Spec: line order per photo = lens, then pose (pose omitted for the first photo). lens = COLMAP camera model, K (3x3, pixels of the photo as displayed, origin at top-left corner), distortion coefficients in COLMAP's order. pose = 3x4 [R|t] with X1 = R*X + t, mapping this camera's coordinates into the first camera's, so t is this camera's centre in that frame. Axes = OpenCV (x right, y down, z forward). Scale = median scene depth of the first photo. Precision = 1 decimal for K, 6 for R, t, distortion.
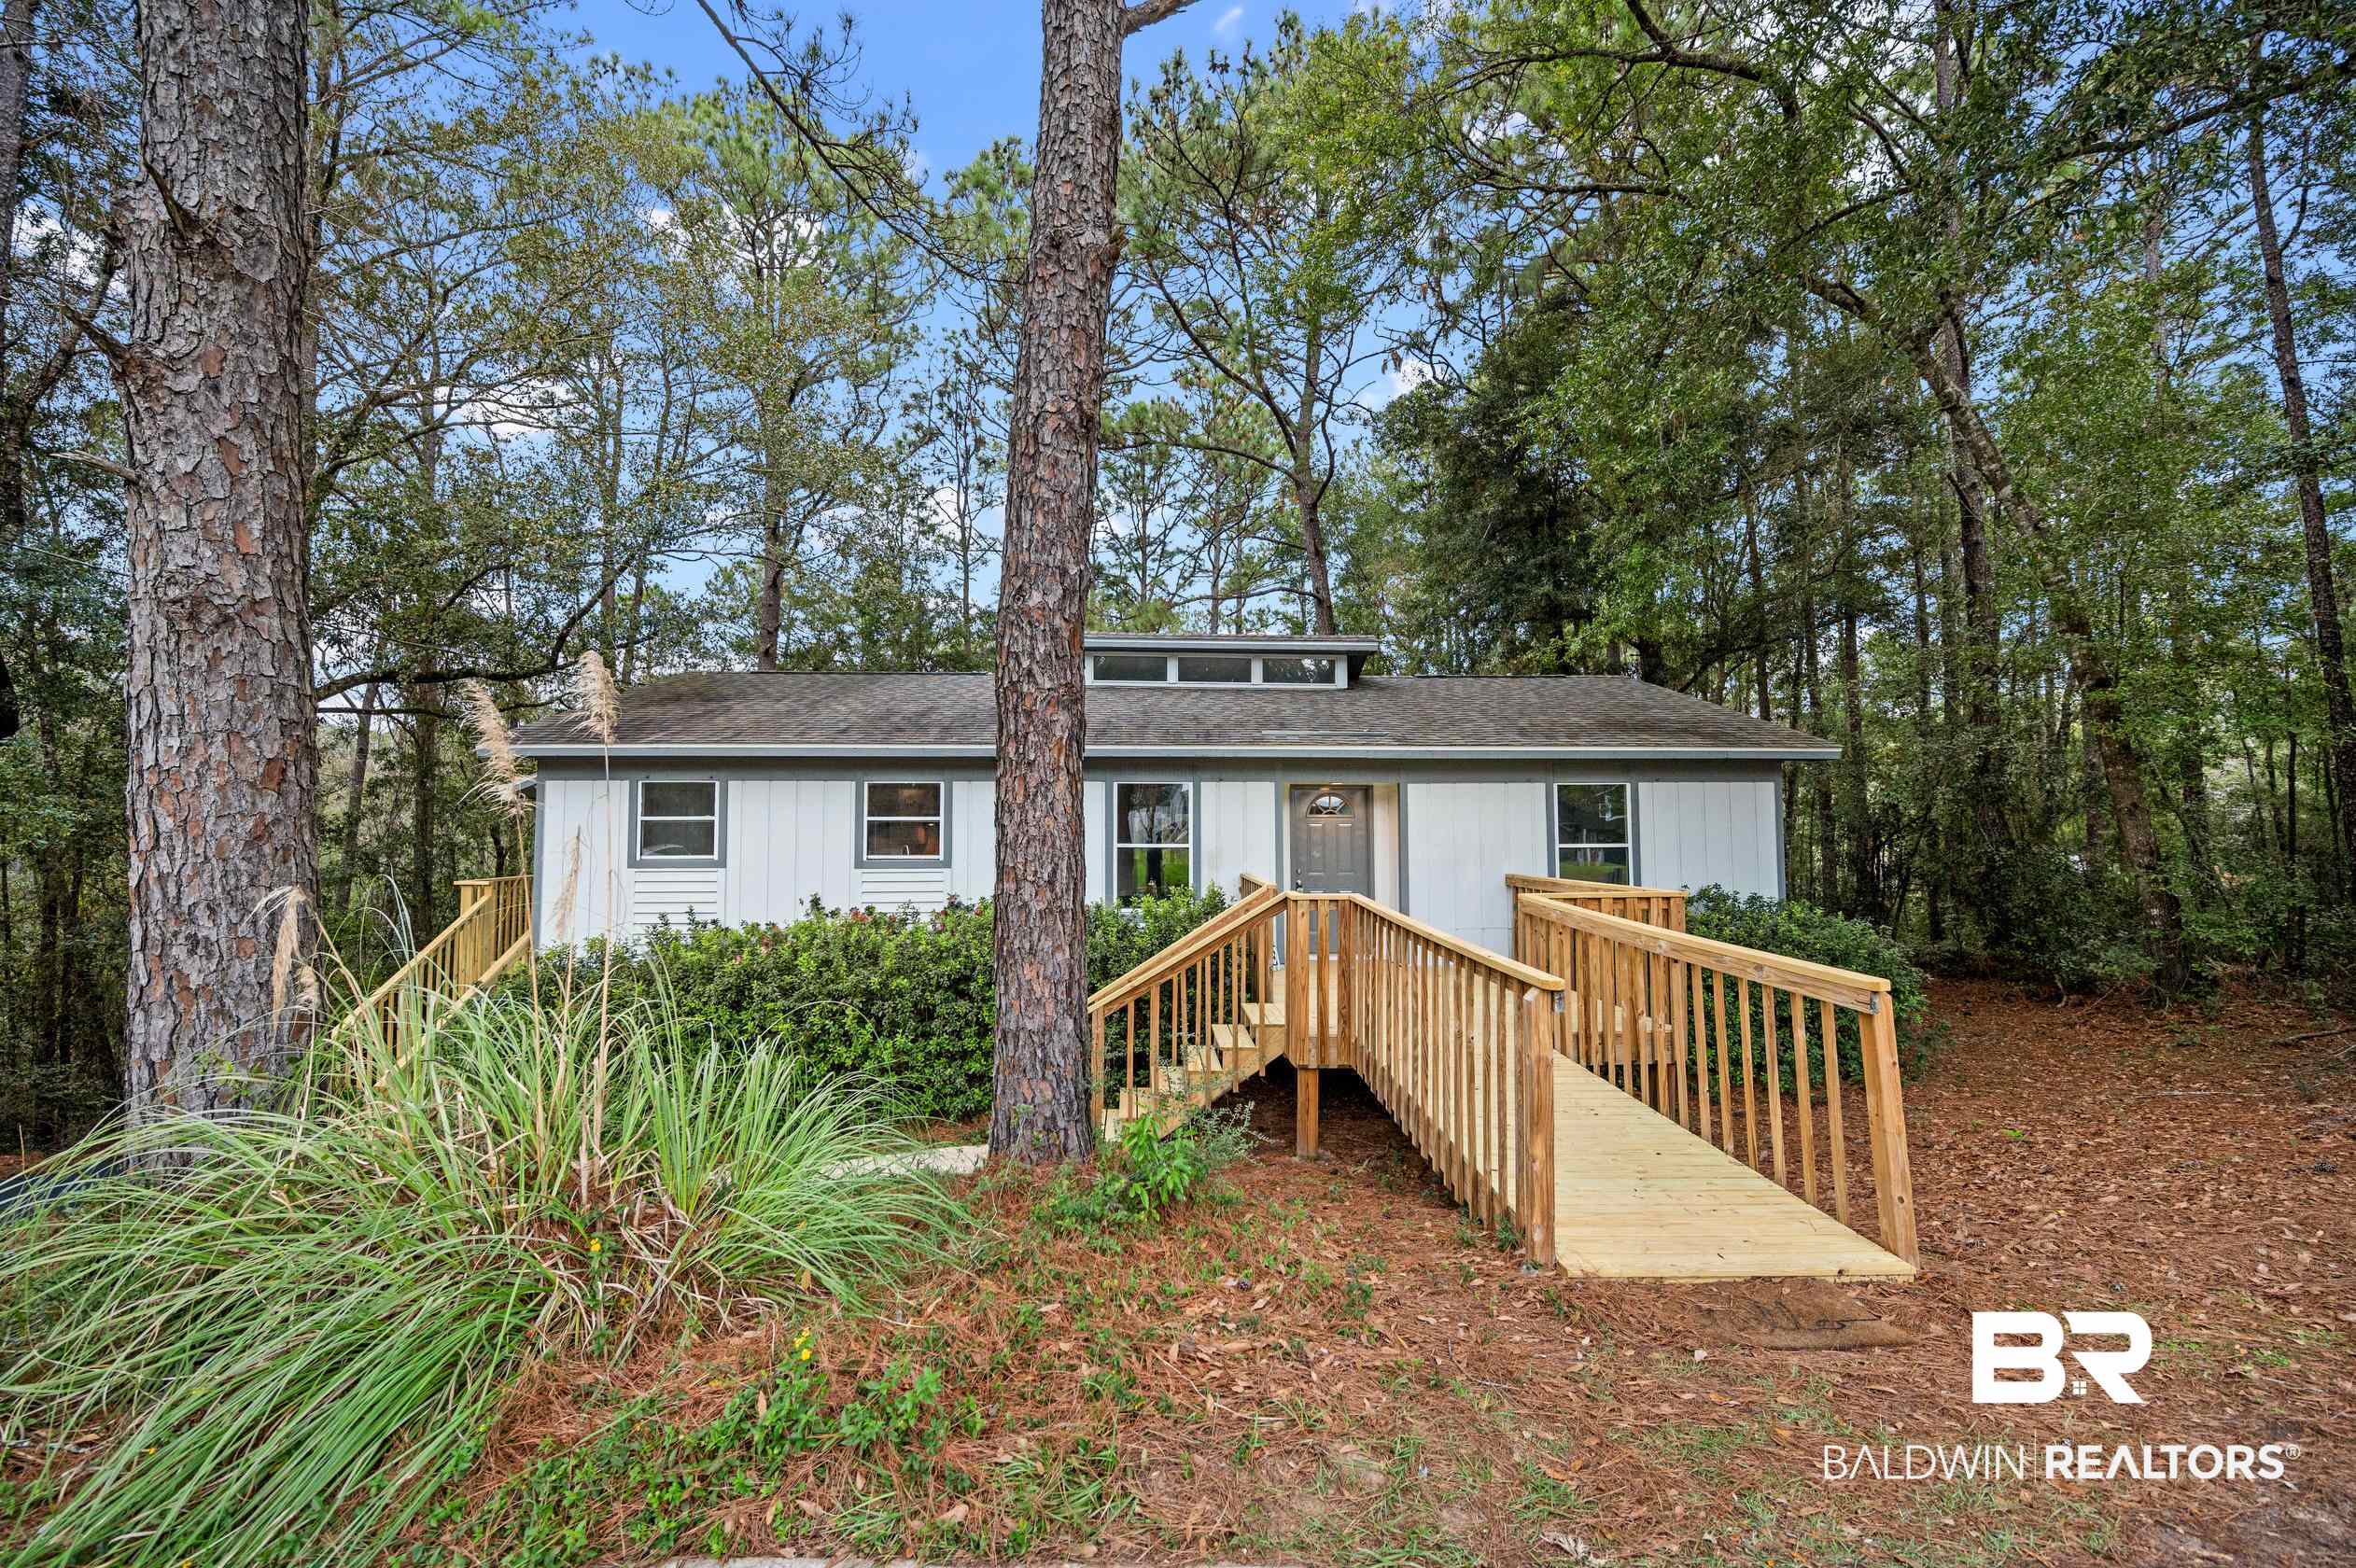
lens RADIAL K [[974.8, 0, 1178.0], [0, 974.8, 784.0], [0, 0, 1]] dist [-0.000801, 0.000001]
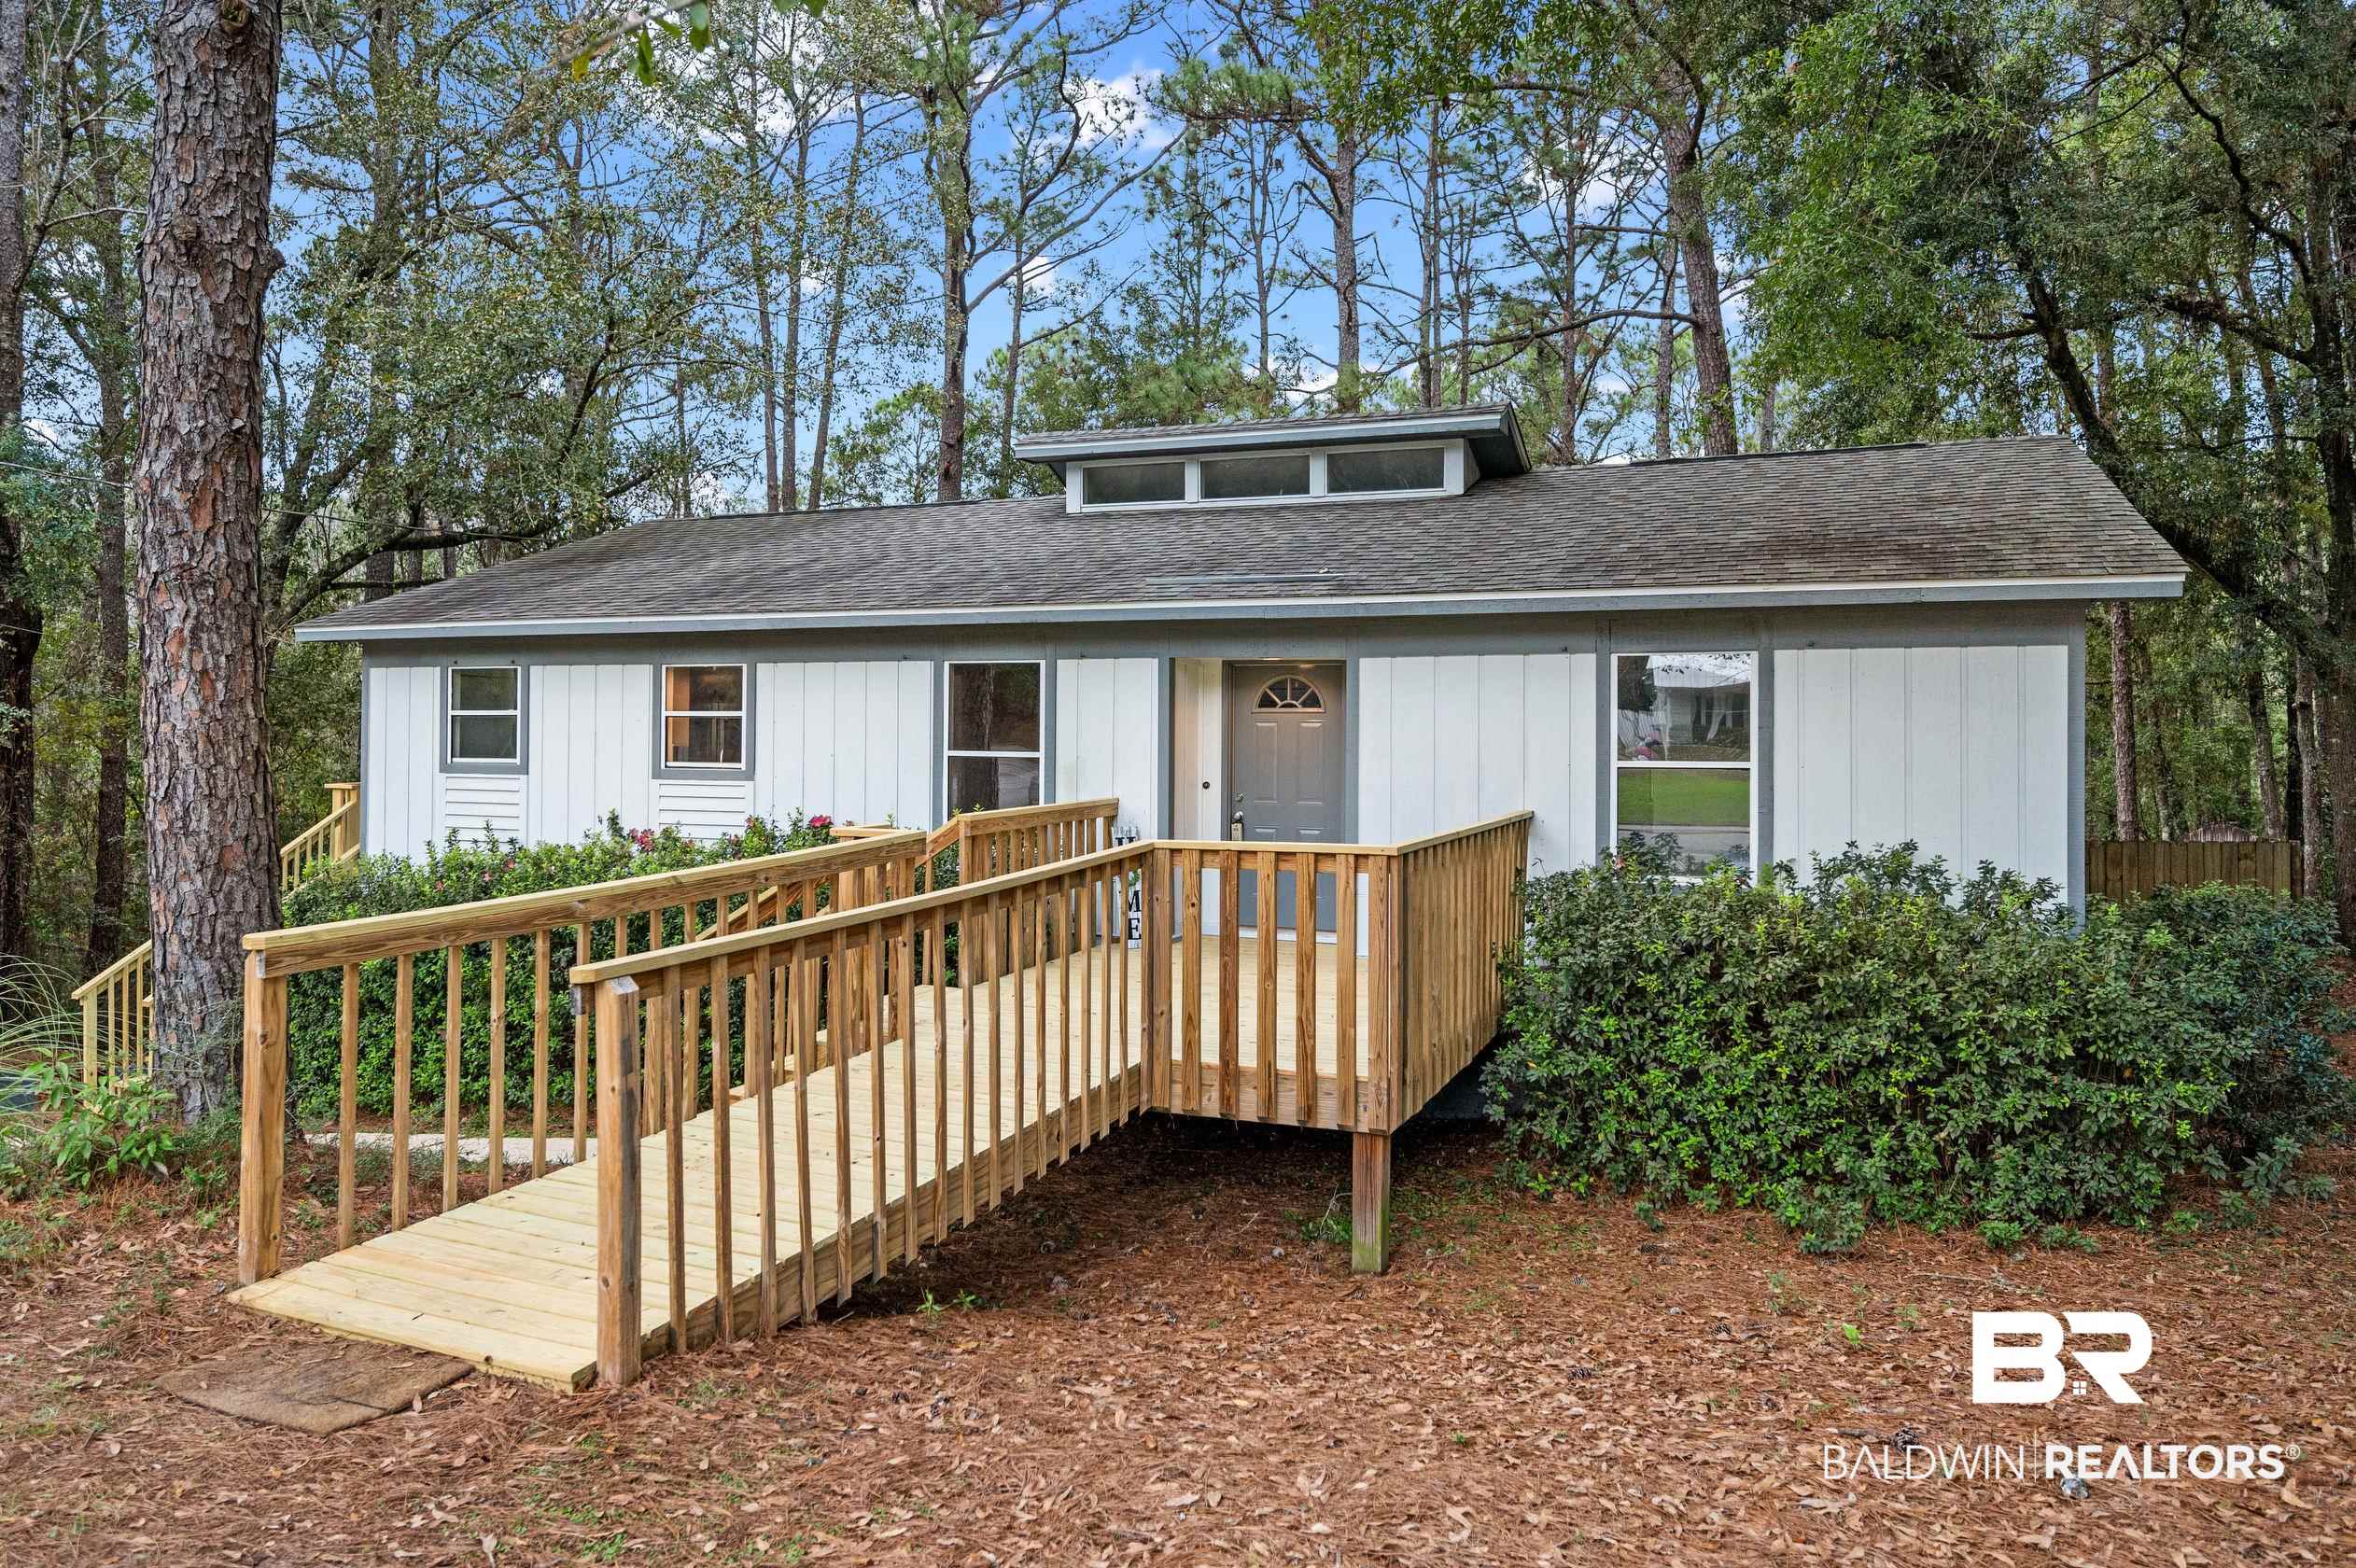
lens RADIAL K [[1536.8, 0, 1179.8], [0, 1536.8, 715.0], [0, 0, 1]] dist [0.004883, 0.001848]
pose [[0.905320, 0.003242, -0.424717, 0.691208], [0.017791, 0.998804, 0.045546, -0.014137], [0.424357, -0.048790, 0.904180, 0.100705]]
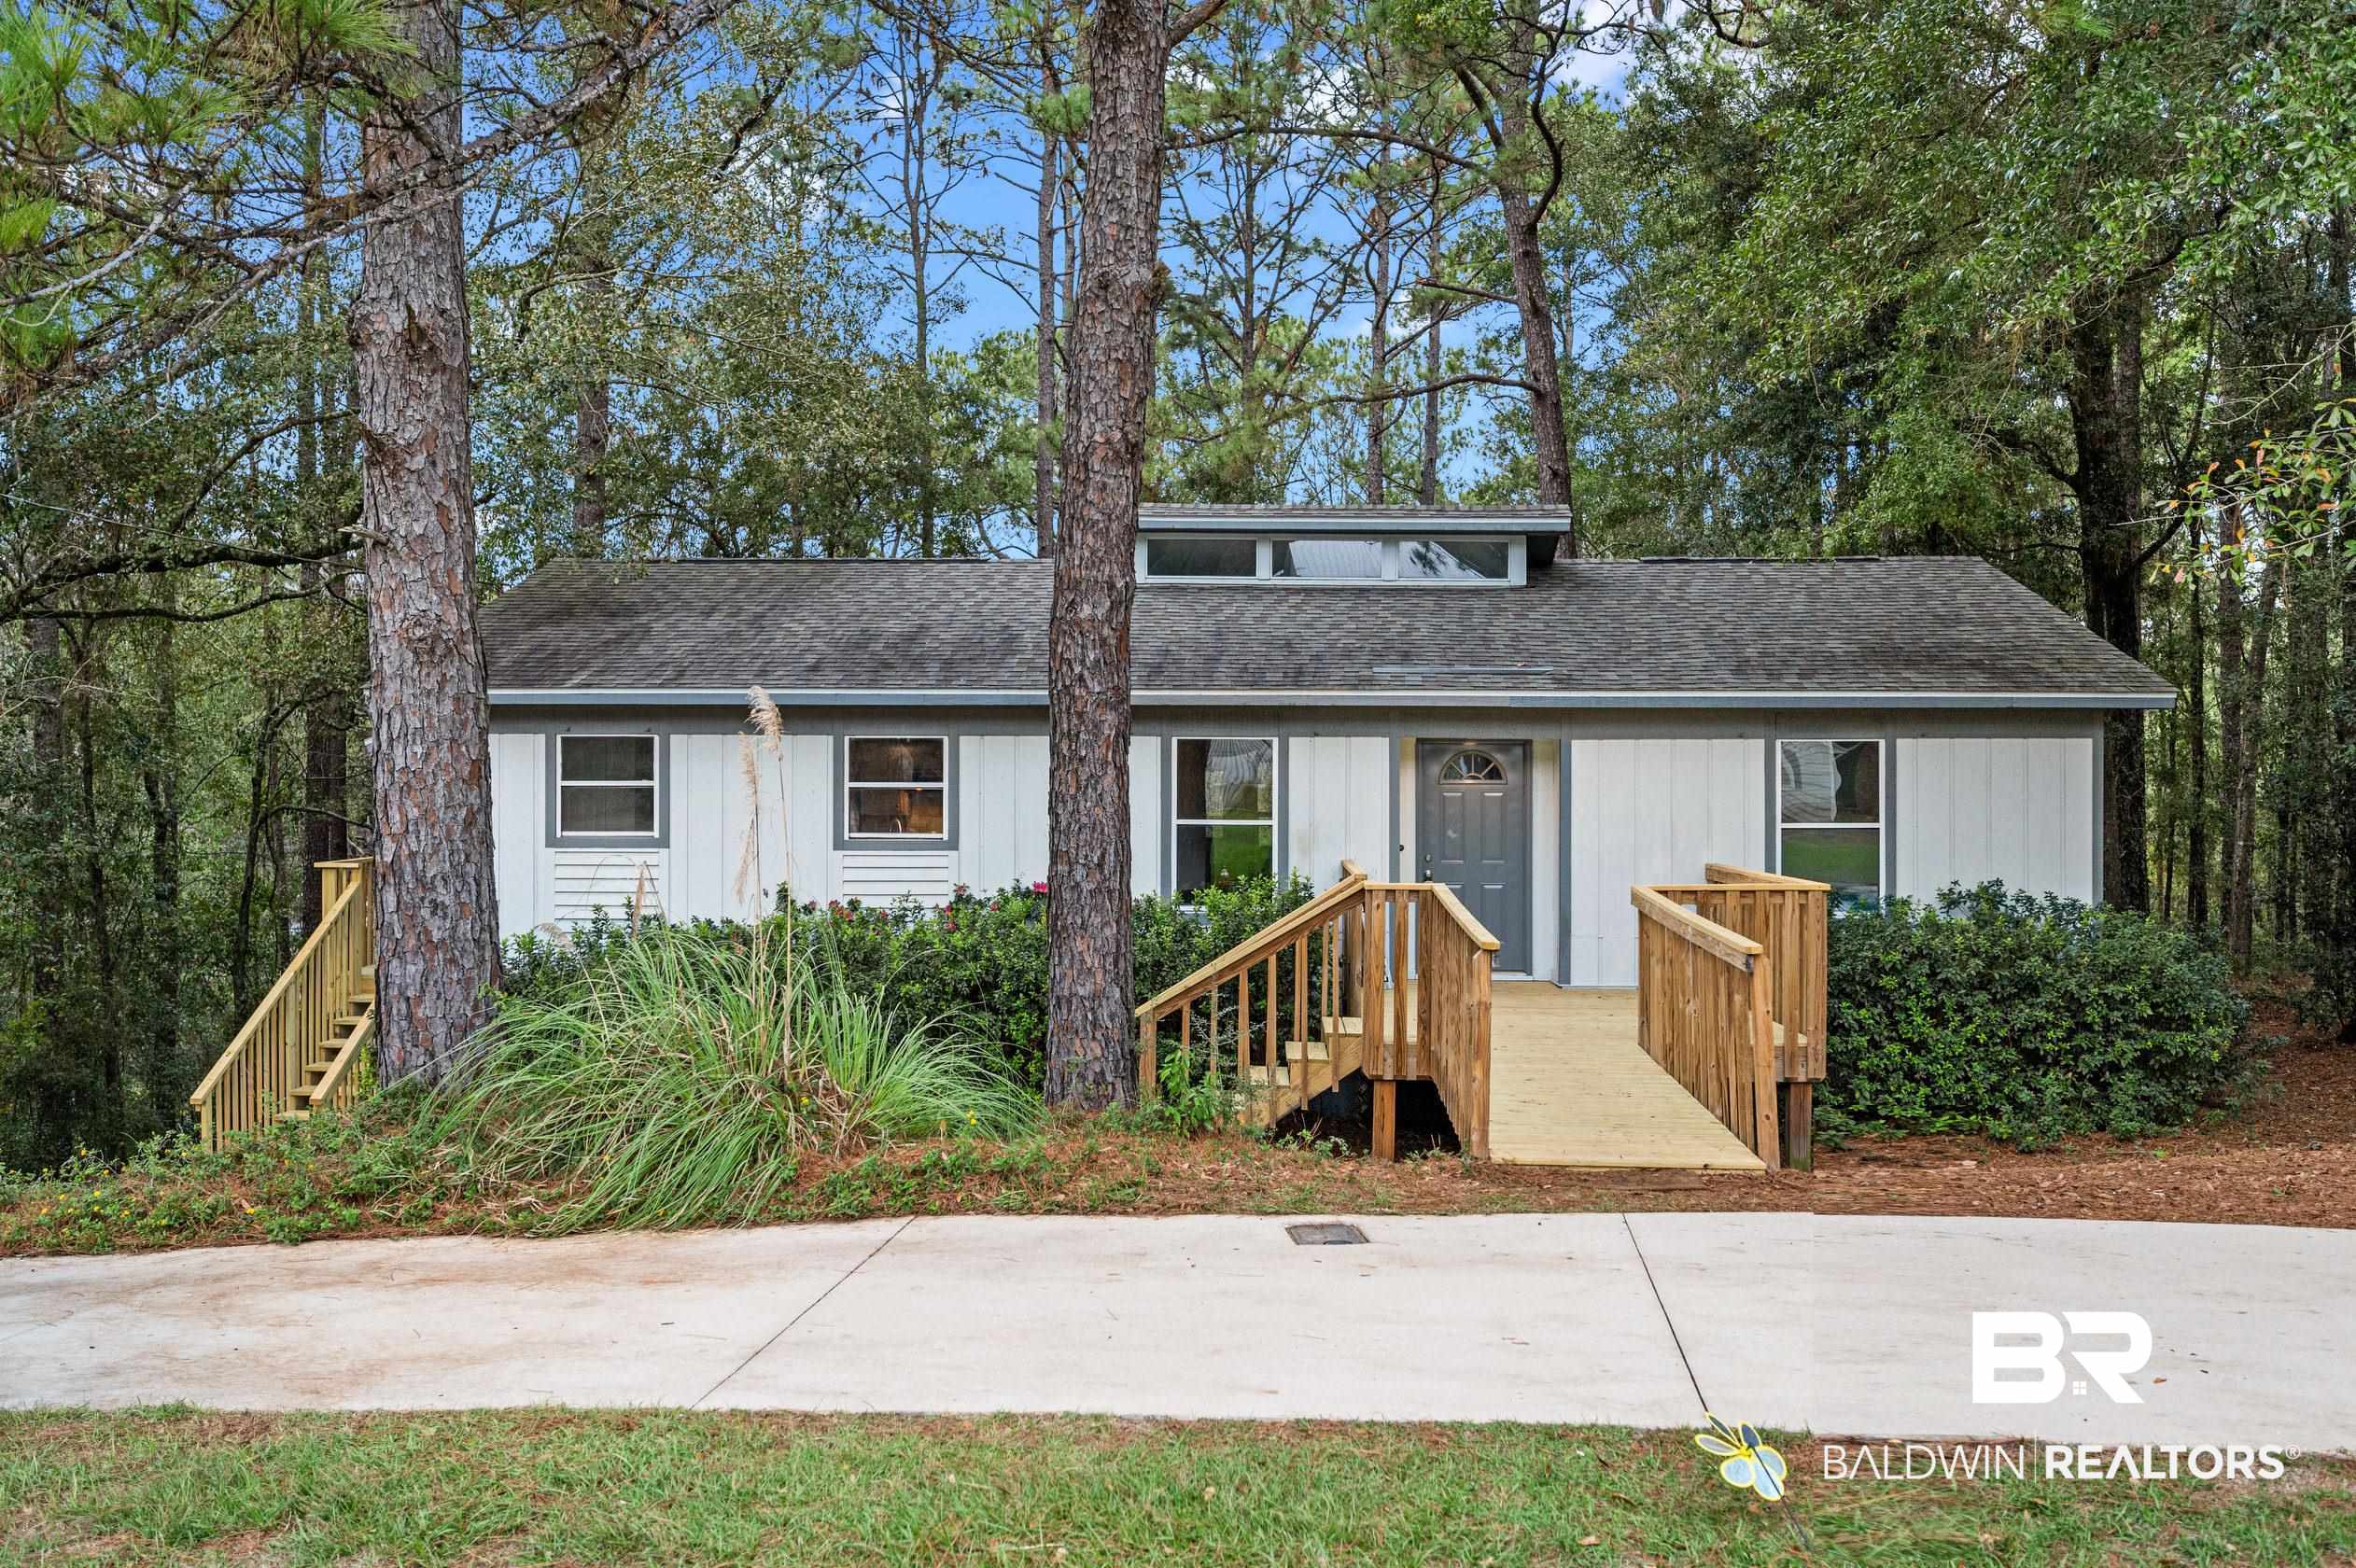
lens RADIAL K [[2105.7, 0, 1178.0], [0, 2105.7, 784.0], [0, 0, 1]] dist [-0.003905, -0.006373]
pose [[0.997006, 0.005006, -0.077164, 0.079132], [-0.000803, 0.998518, 0.054408, -0.067610], [0.077322, -0.054183, 0.995533, -0.761784]]
